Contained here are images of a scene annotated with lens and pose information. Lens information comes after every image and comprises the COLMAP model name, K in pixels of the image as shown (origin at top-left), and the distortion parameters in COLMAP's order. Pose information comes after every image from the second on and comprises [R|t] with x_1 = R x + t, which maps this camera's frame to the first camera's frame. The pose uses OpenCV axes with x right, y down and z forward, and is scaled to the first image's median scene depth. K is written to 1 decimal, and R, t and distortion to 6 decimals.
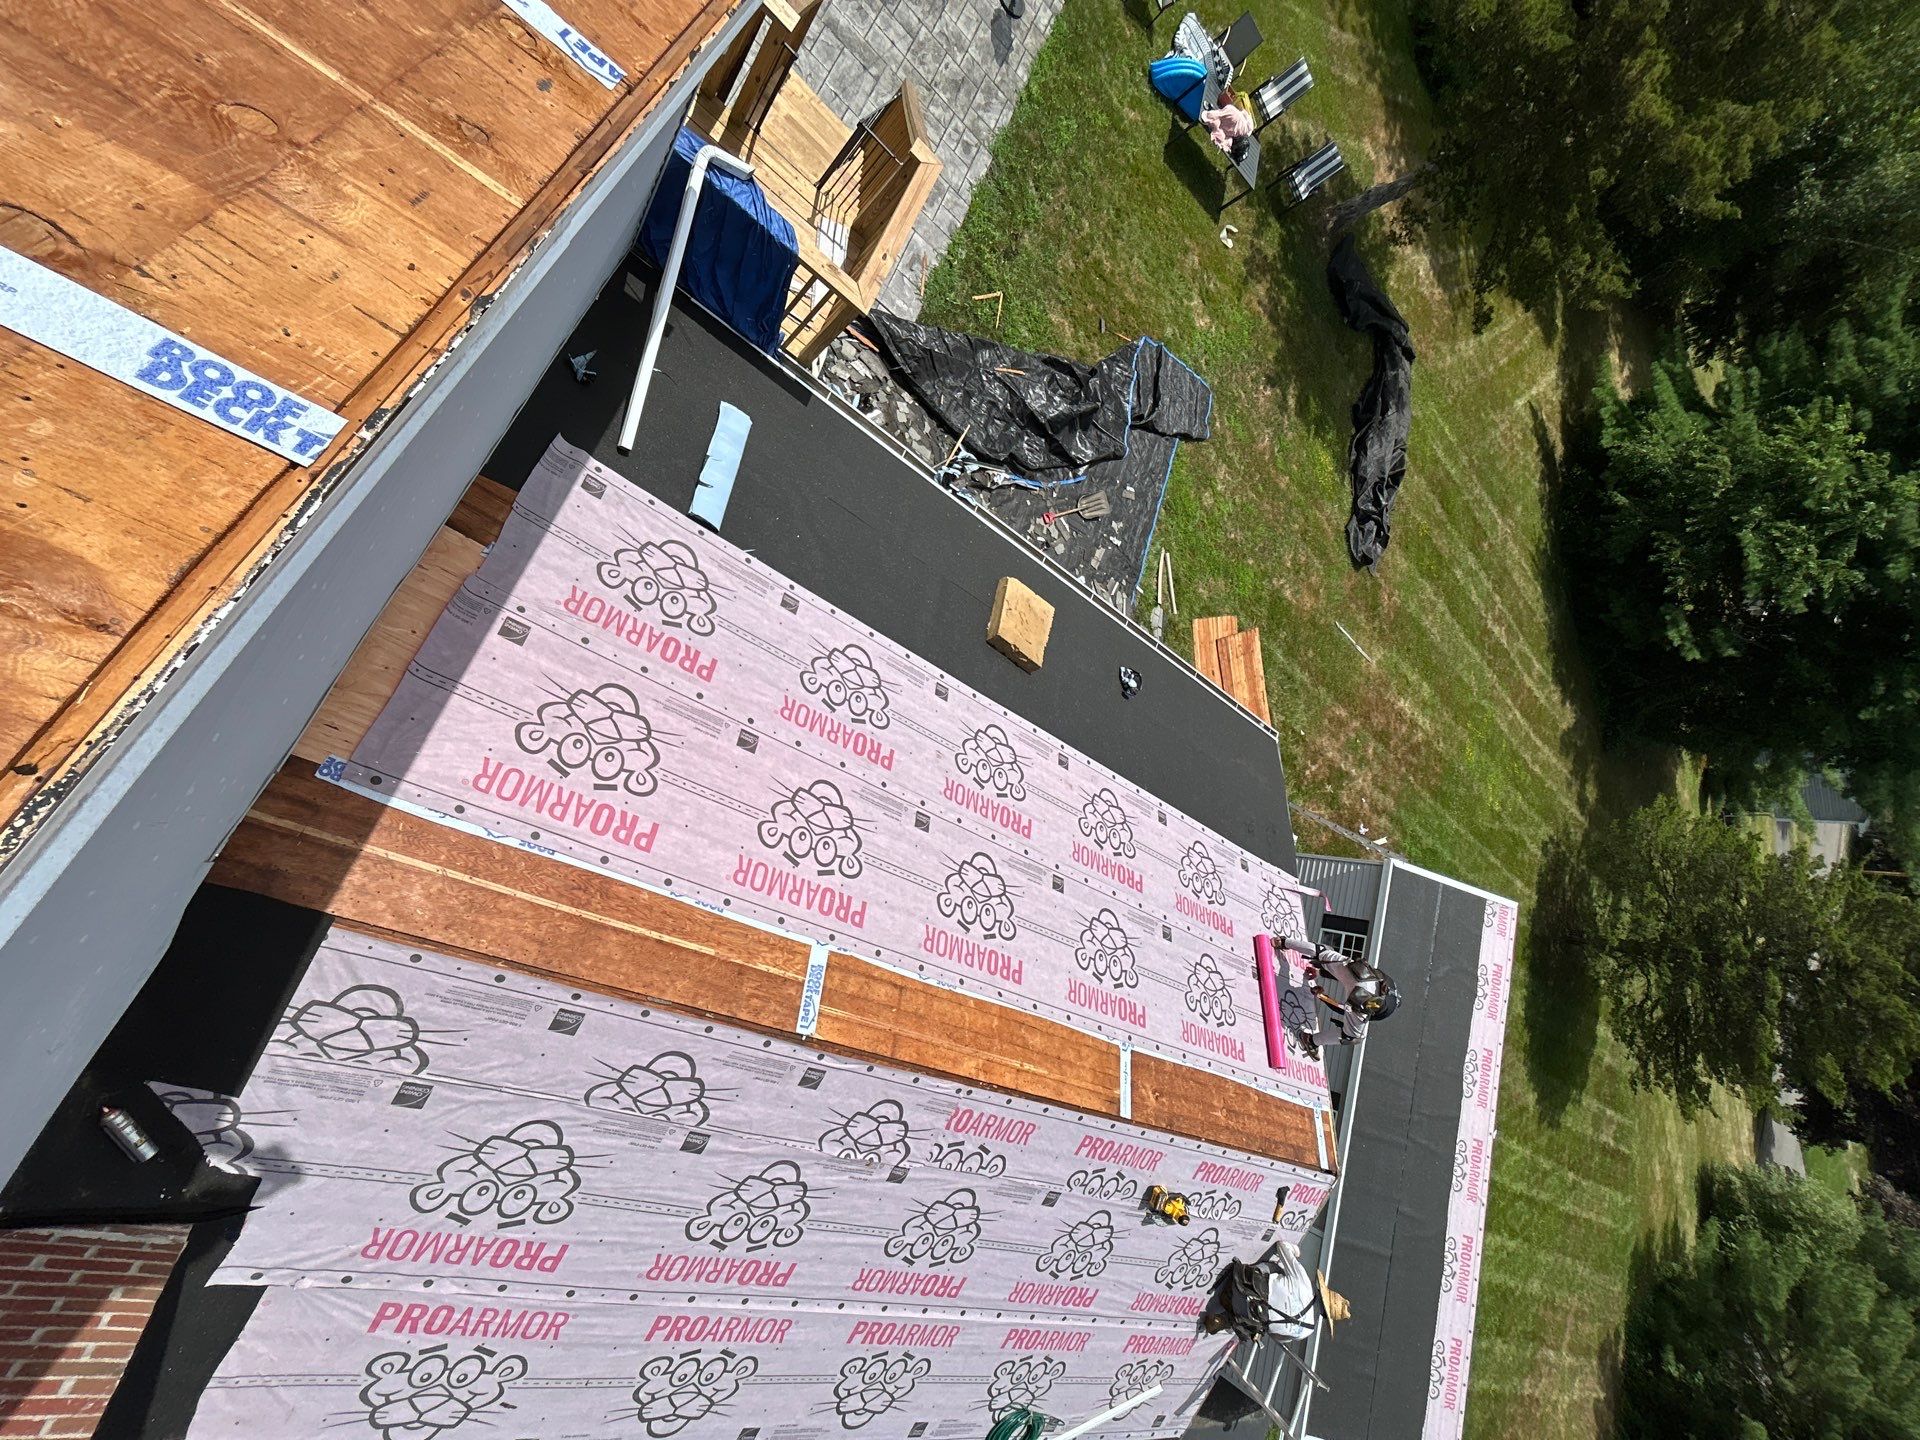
lens RADIAL K [[767.4, 0, 963.2], [0, 767.4, 716.0], [0, 0, 1]] dist [-0.002863, 0.000363]
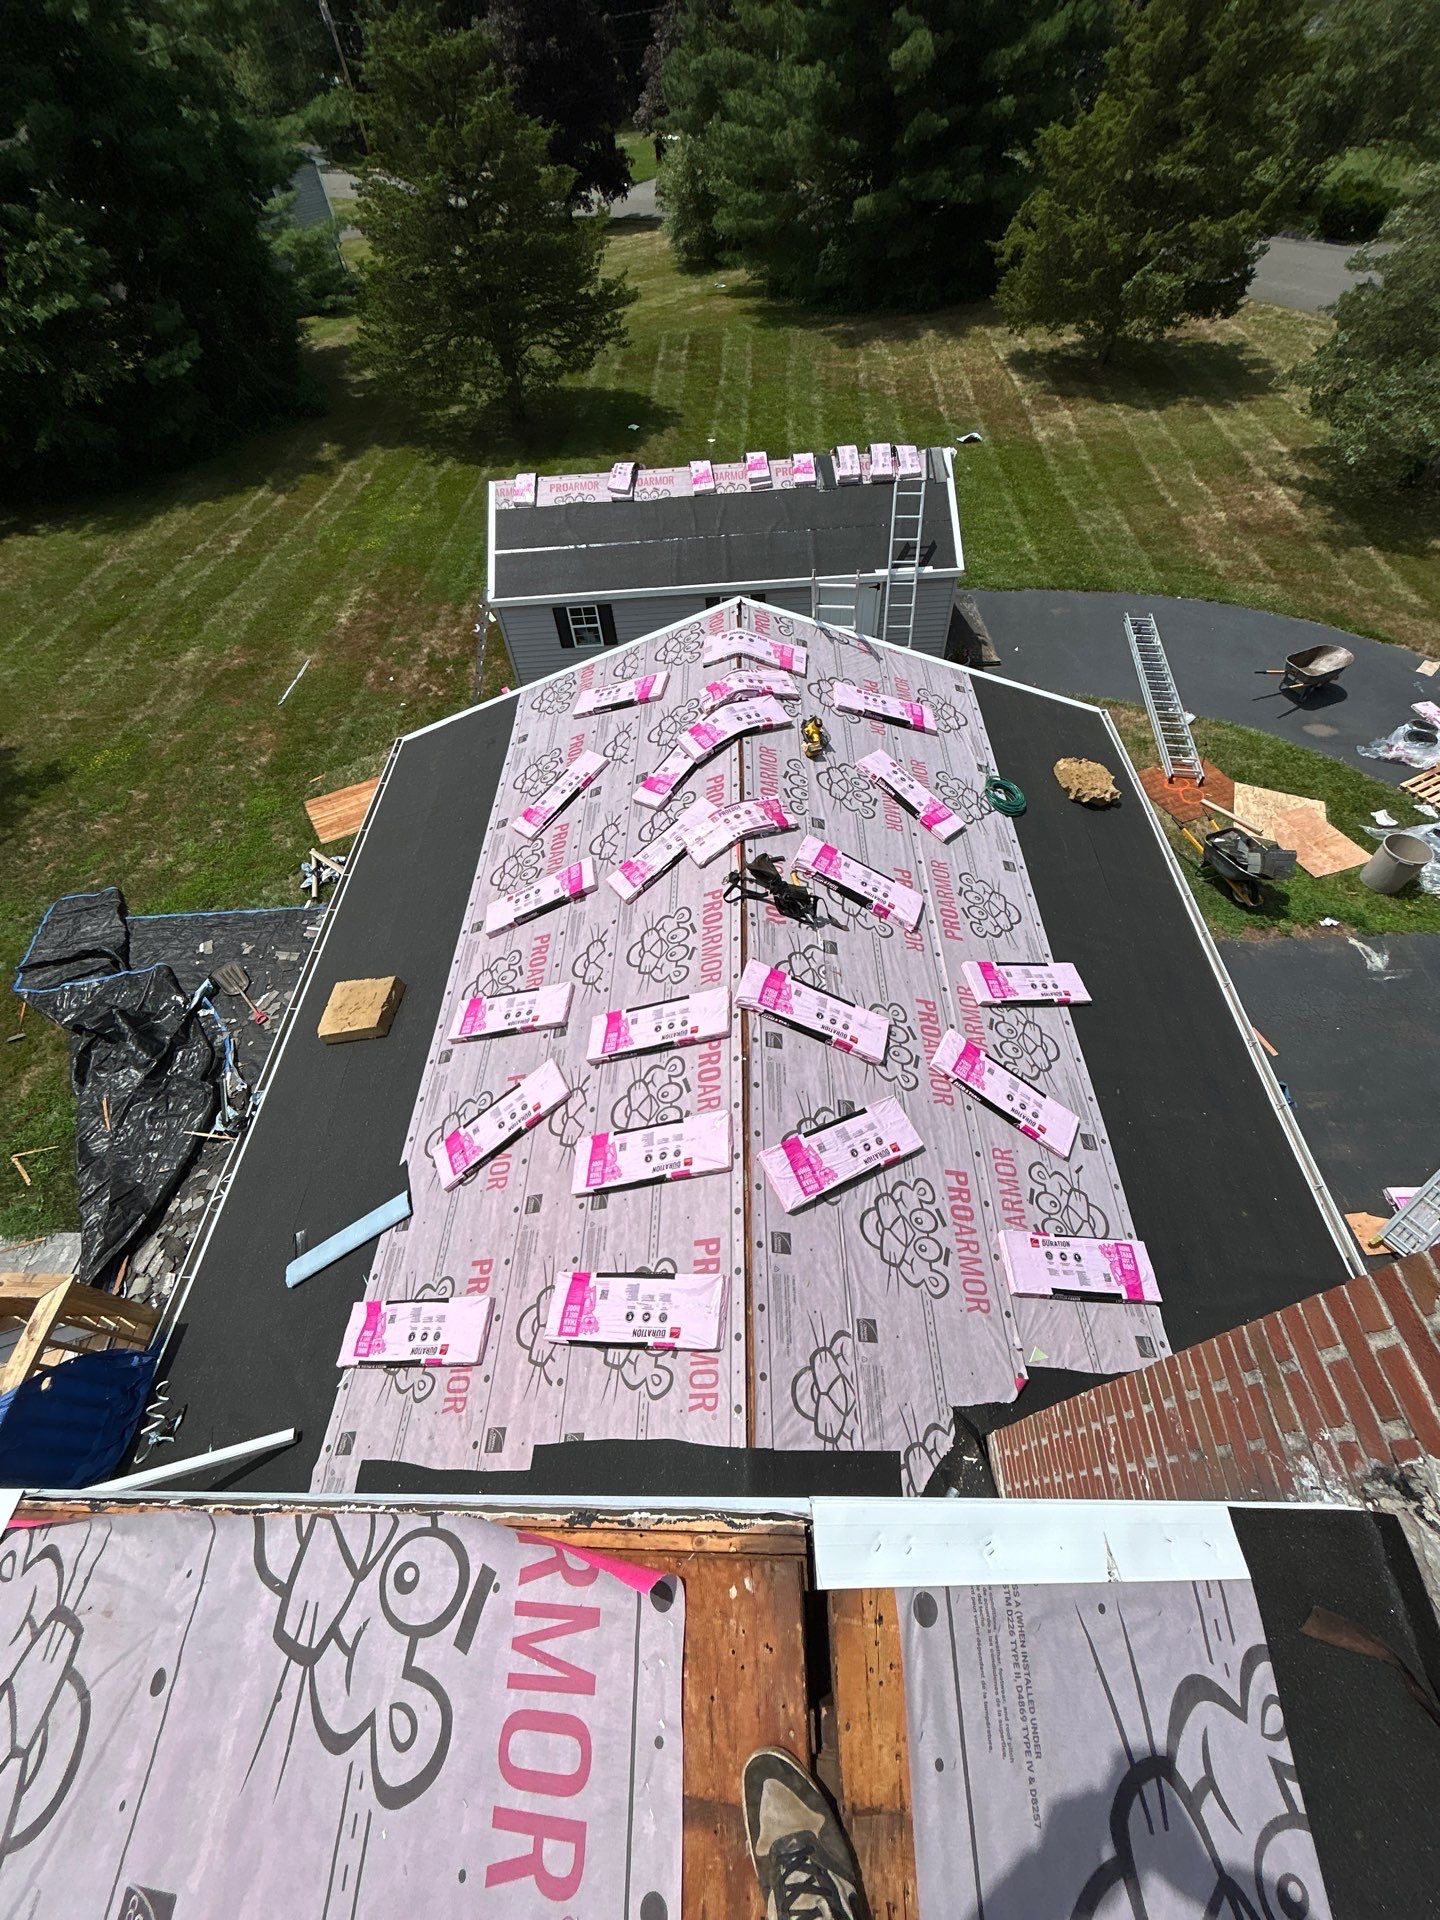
lens RADIAL K [[767.4, 0, 723.9], [0, 767.4, 962.6], [0, 0, 1]] dist [-0.002863, 0.000363]
pose [[-0.346303, -0.938090, -0.007853, -0.019930], [0.908450, -0.337426, 0.246704, 0.065126], [-0.234081, 0.078301, 0.969059, -0.087471]]
